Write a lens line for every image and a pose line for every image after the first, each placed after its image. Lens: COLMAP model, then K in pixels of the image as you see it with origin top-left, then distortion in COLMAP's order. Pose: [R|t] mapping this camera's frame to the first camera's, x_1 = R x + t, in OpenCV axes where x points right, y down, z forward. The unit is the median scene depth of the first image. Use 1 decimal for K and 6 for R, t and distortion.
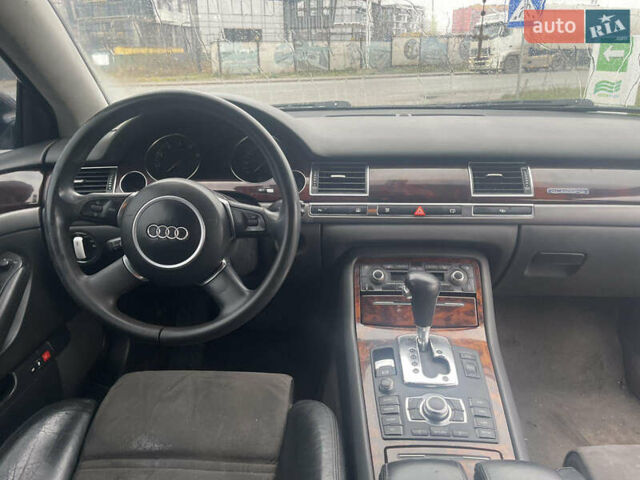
lens RADIAL K [[482.6, 0, 316.1], [0, 482.6, 236.8], [0, 0, 1]] dist [0.073640, -0.114585]
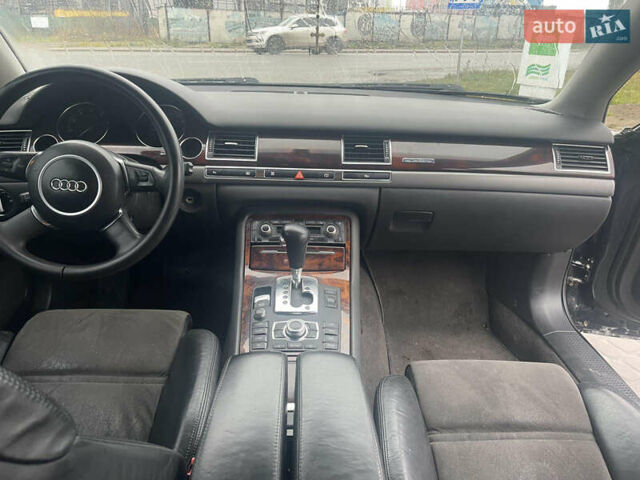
lens RADIAL K [[482.6, 0, 316.1], [0, 482.6, 236.8], [0, 0, 1]] dist [0.073640, -0.114585]
pose [[0.995445, 0.005202, 0.095200, 0.141940], [-0.009918, 0.998743, 0.049125, 0.039907], [-0.094825, -0.049846, 0.994245, -0.195167]]
